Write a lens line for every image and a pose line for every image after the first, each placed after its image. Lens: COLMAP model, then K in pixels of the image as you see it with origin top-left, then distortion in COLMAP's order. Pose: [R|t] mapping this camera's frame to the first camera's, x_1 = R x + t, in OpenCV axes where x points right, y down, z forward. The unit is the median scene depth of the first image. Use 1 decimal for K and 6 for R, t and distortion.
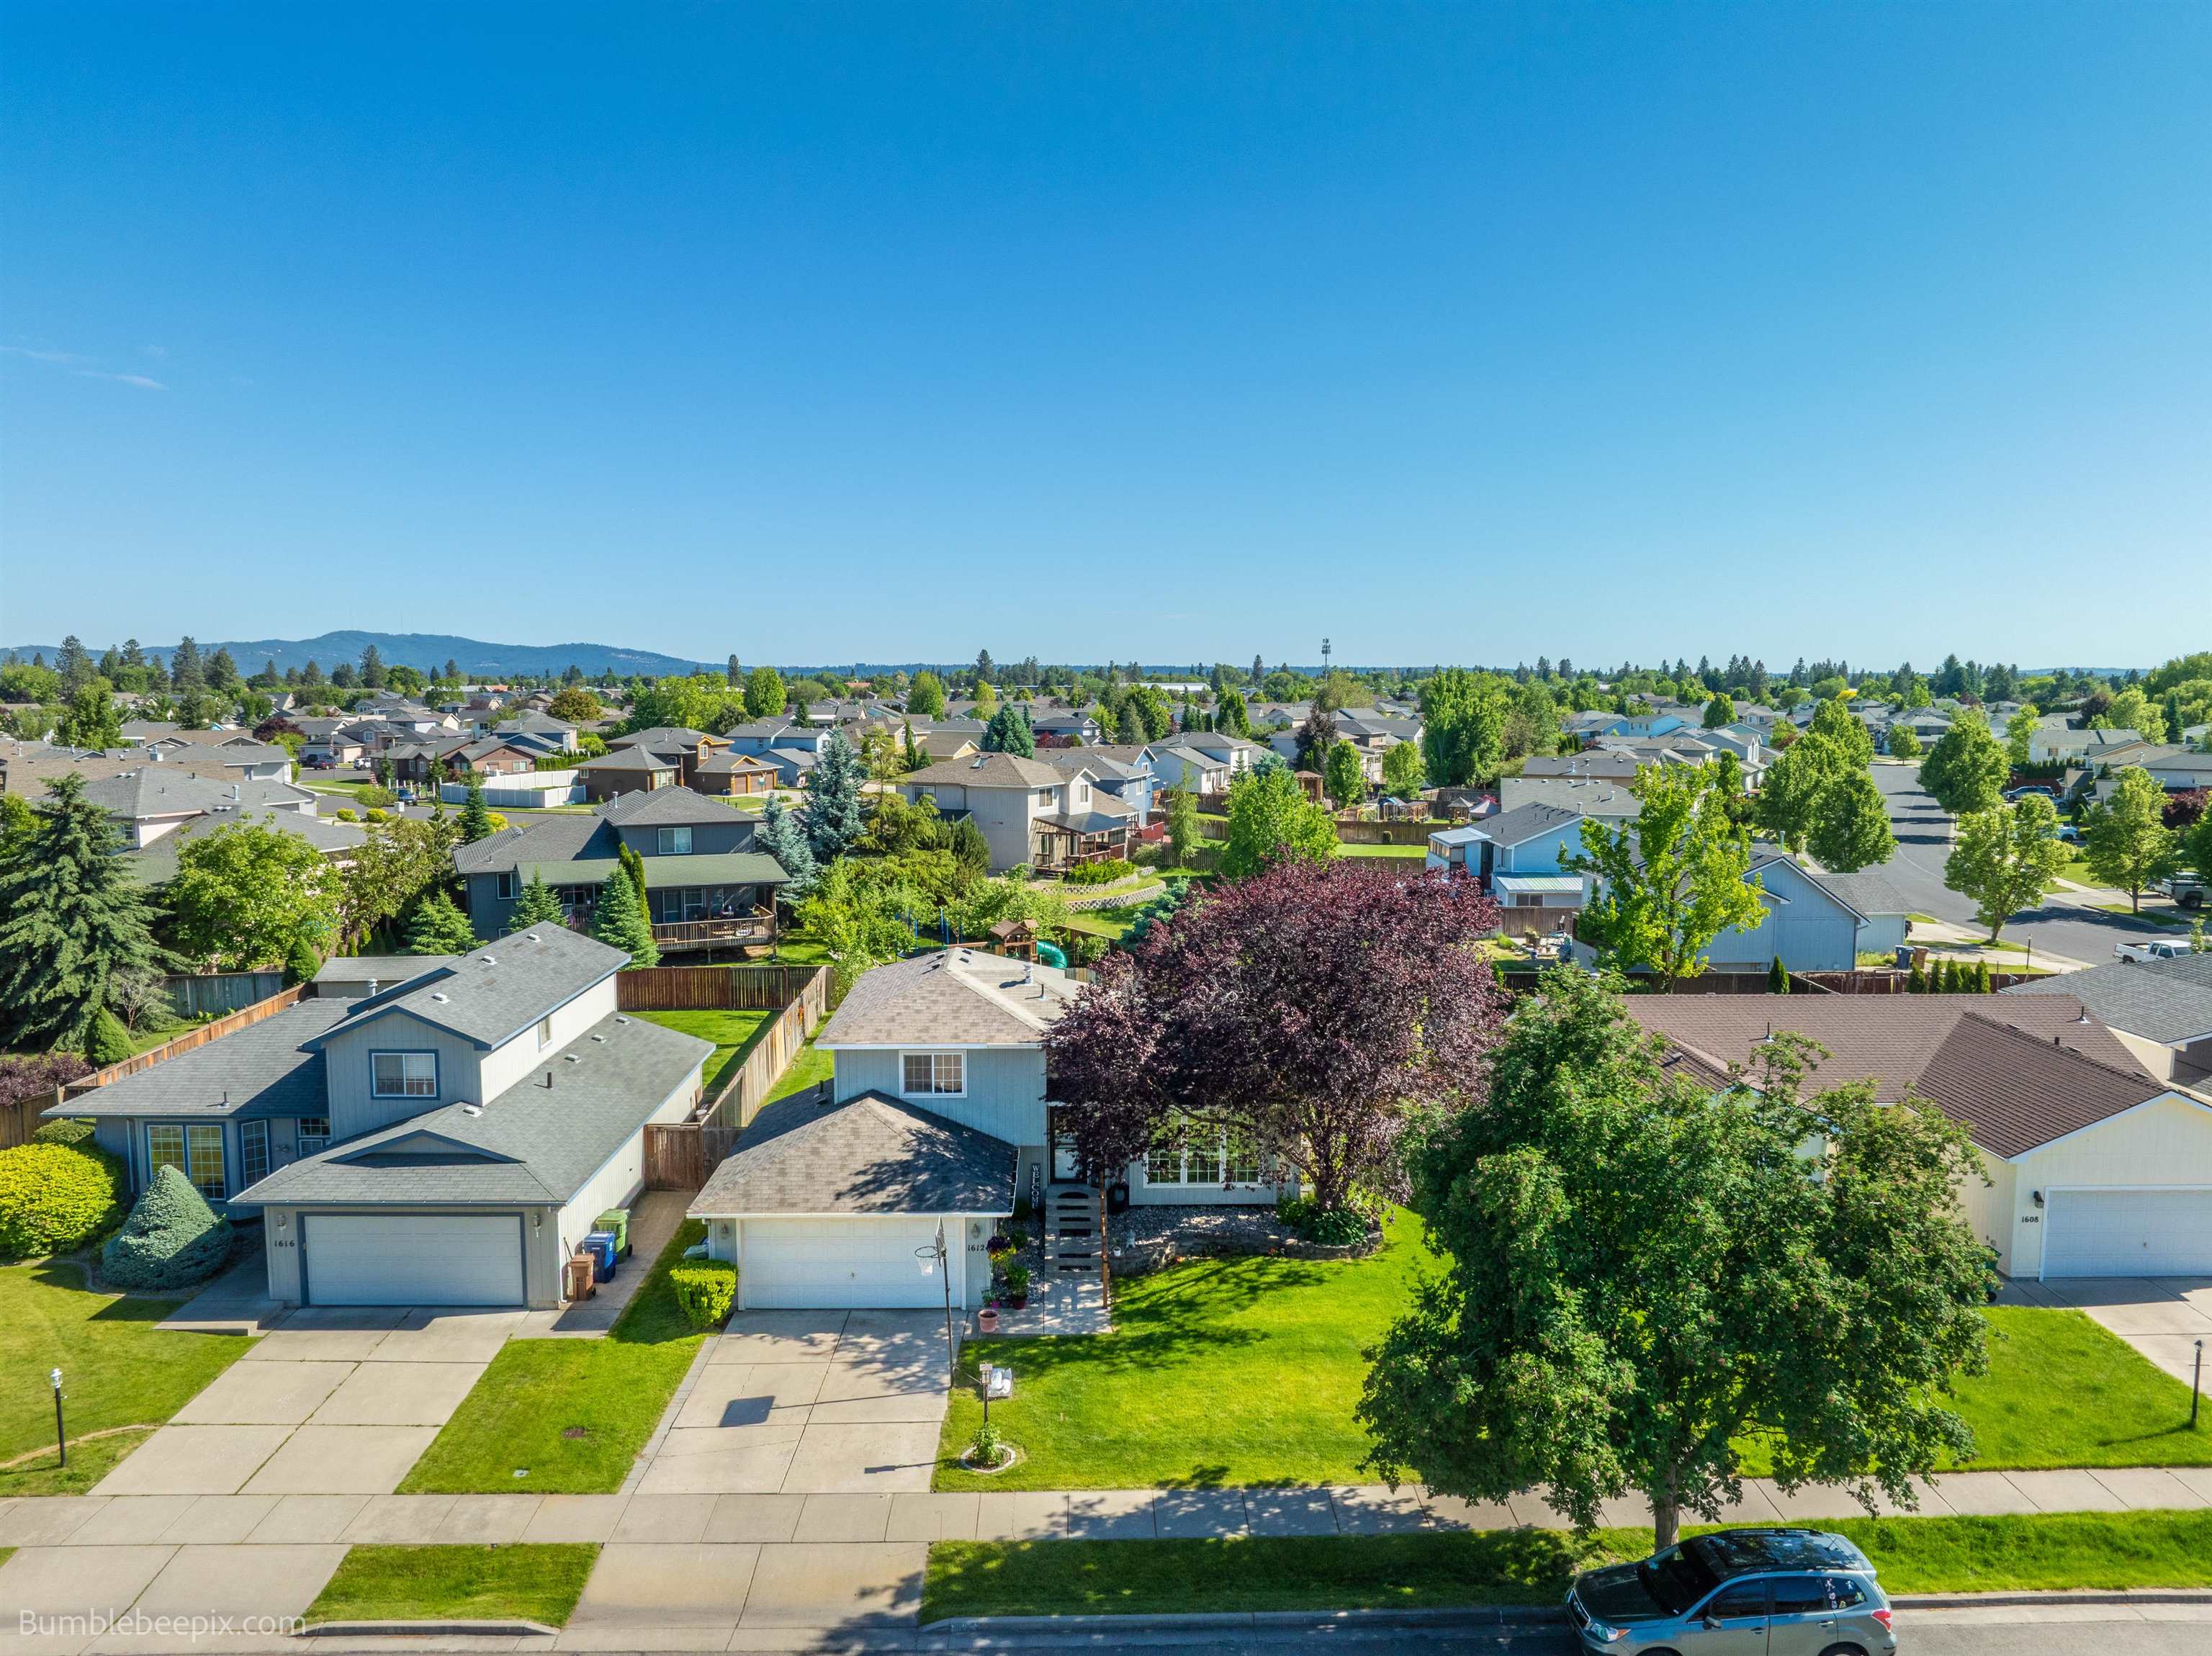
lens RADIAL K [[1394.0, 0, 1100.5], [0, 1394.0, 911.2], [0, 0, 1]] dist [-0.028398, -0.001451]
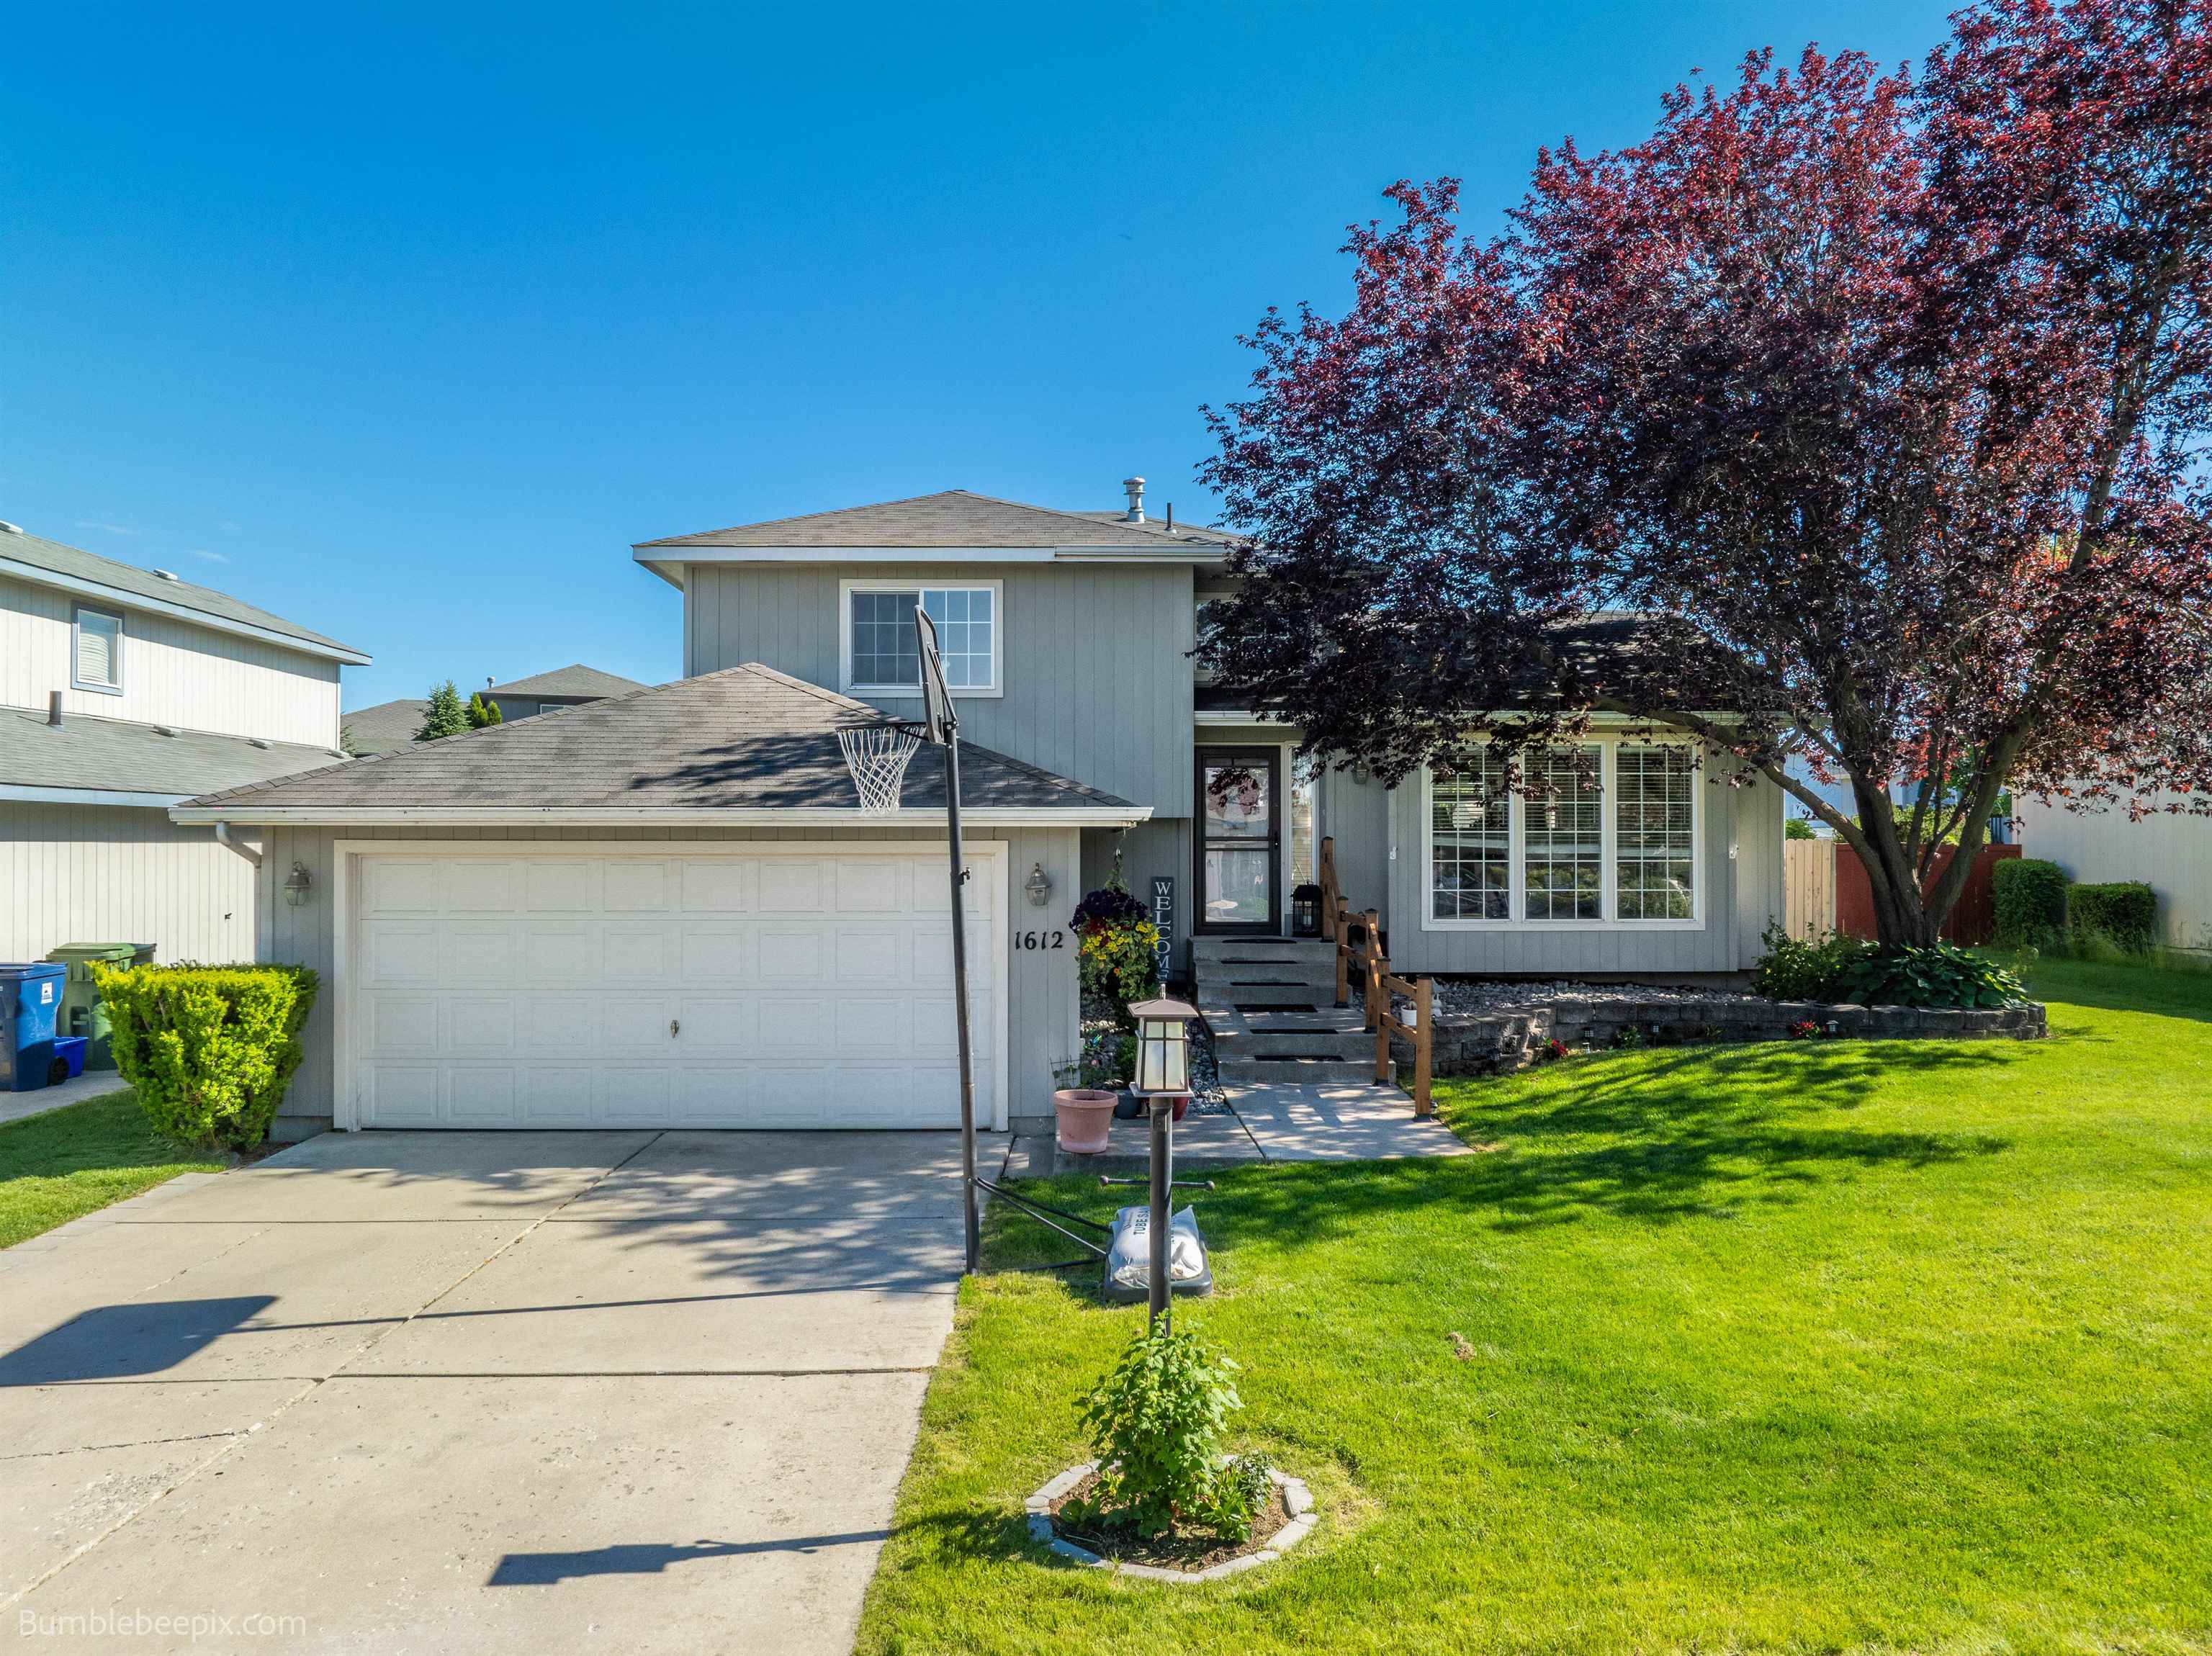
lens RADIAL K [[1505.1, 0, 1106.0], [0, 1505.1, 828.0], [0, 0, 1]] dist [-0.028363, -0.002562]
pose [[0.999972, -0.005313, -0.005206, -0.074783], [0.004532, 0.990145, -0.139969, 0.280041], [0.005898, 0.139942, 0.990142, 0.664555]]
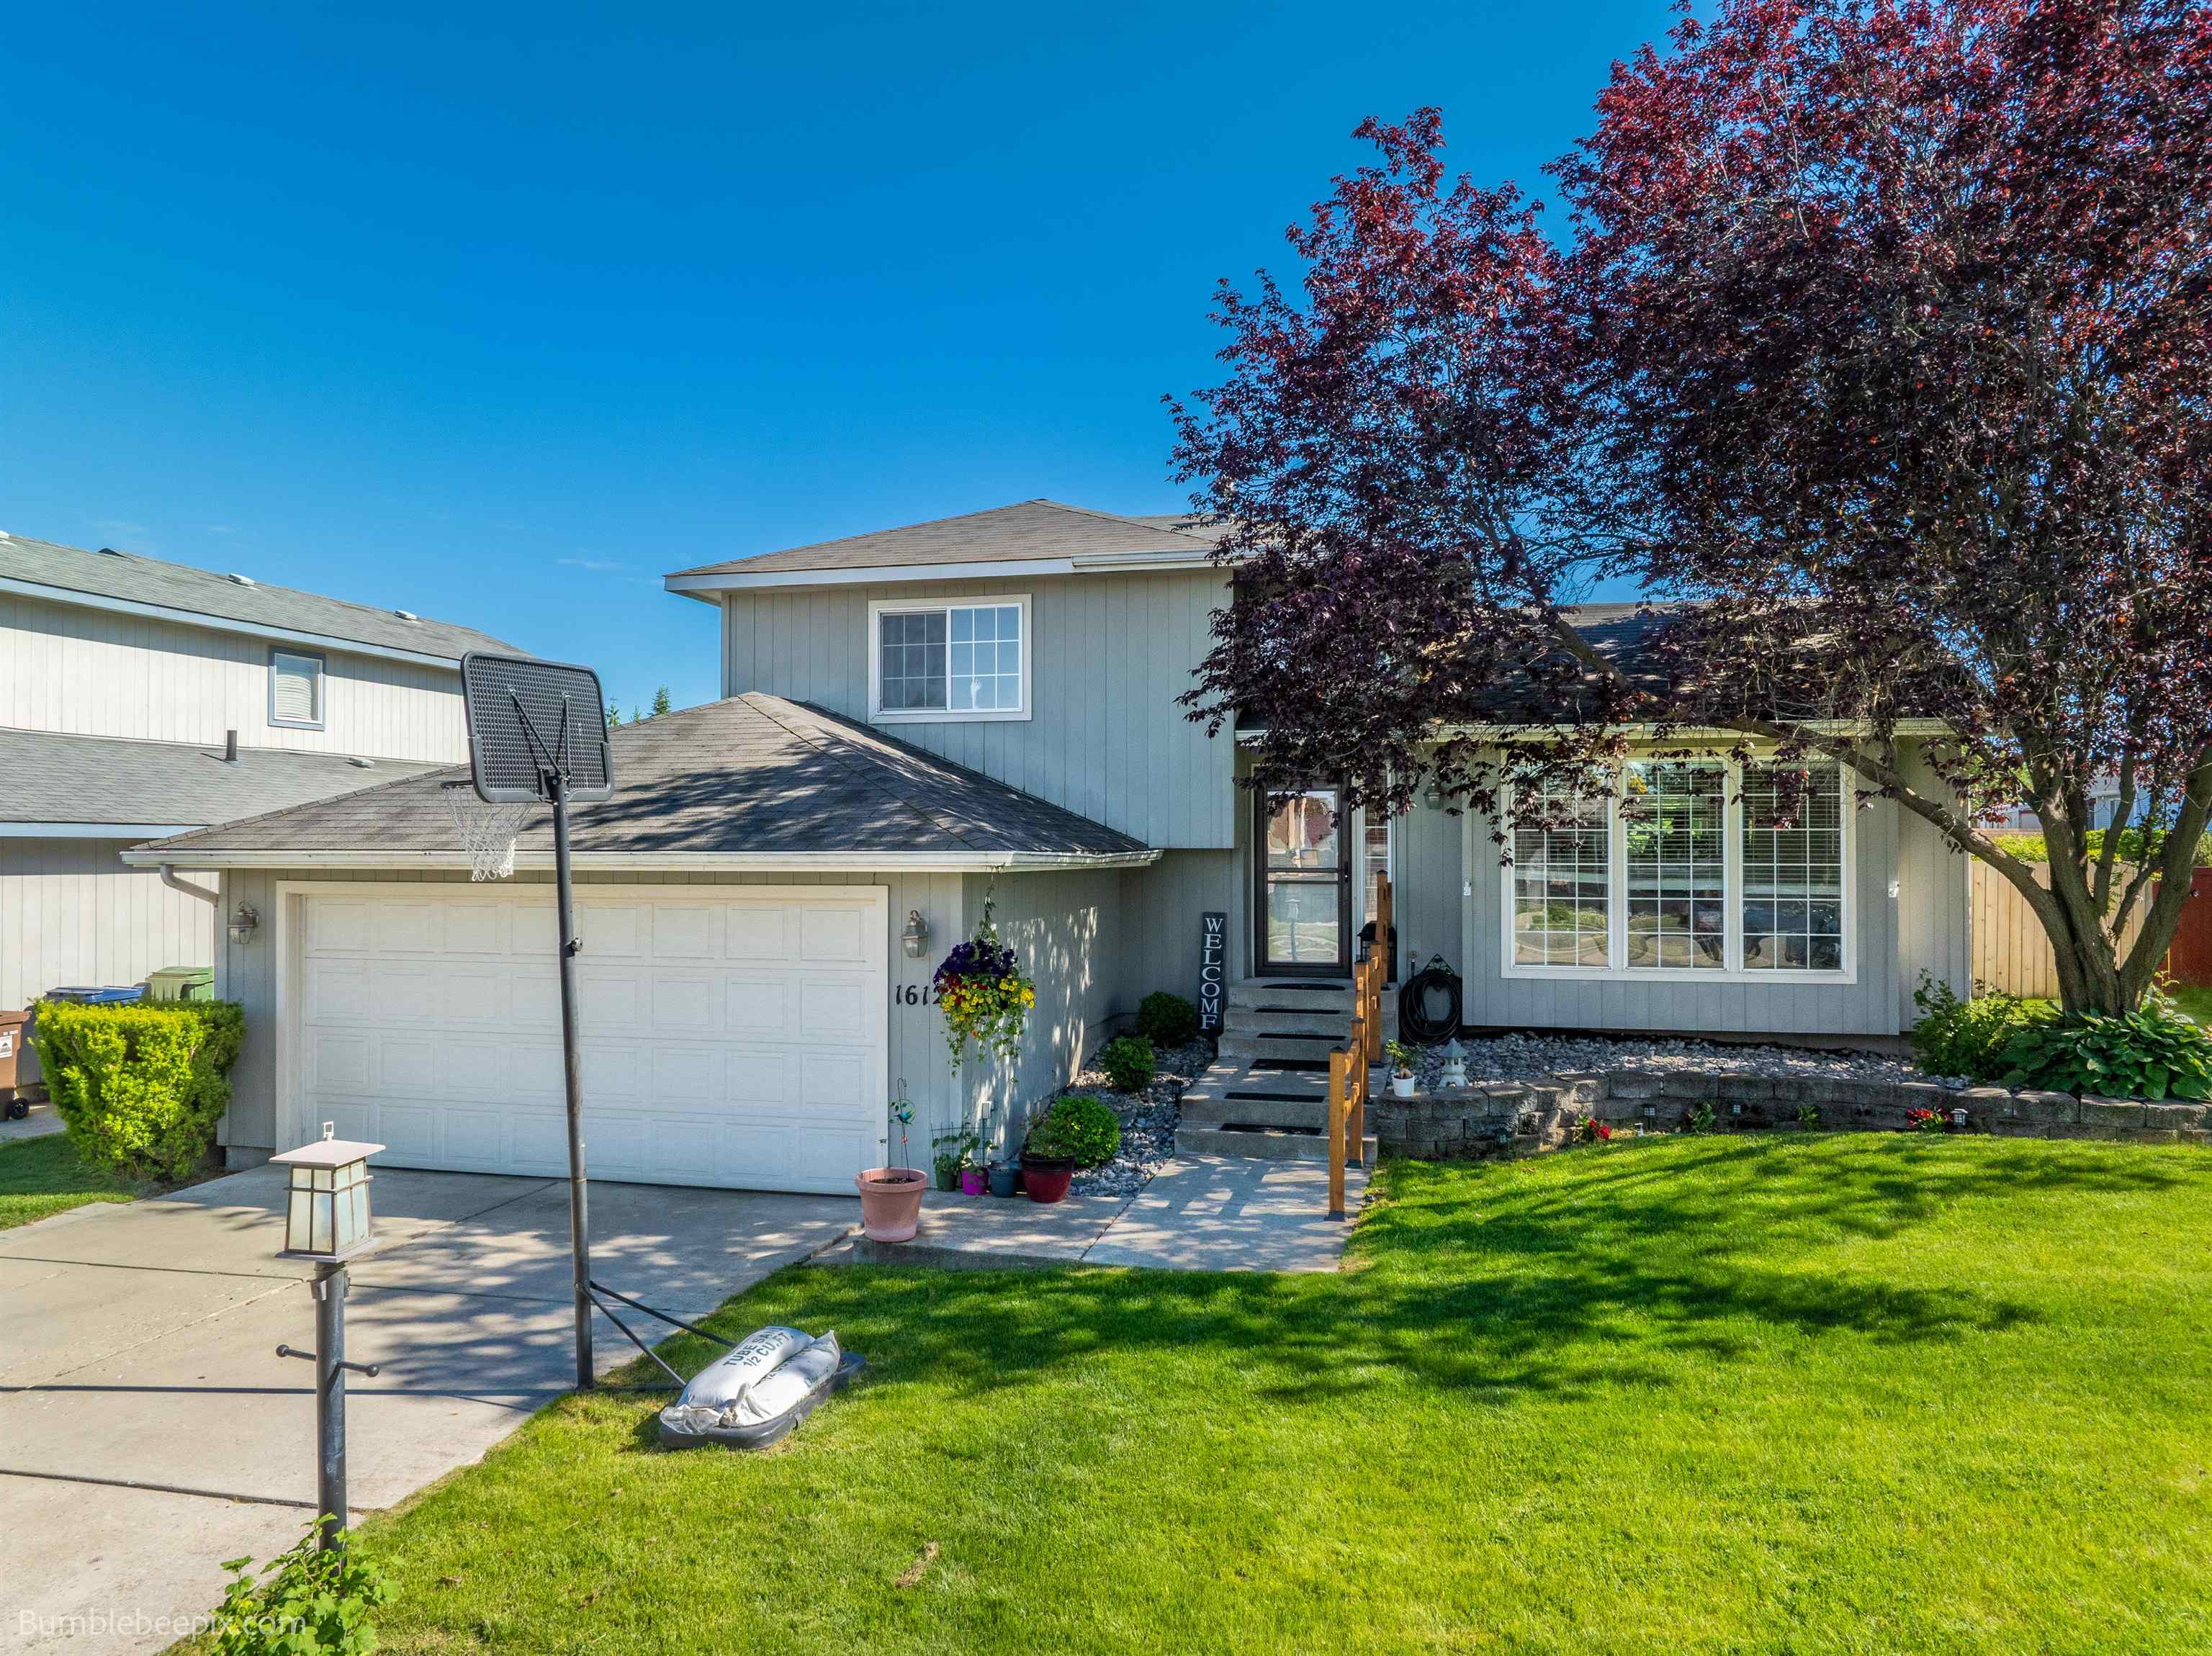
lens RADIAL K [[1517.9, 0, 1106.0], [0, 1517.9, 828.0], [0, 0, 1]] dist [-0.036241, 0.008222]
pose [[0.967331, -0.008508, -0.253375, 0.037916], [-0.027589, 0.989968, -0.138573, 0.263846], [0.252012, 0.141037, 0.957392, 0.715663]]
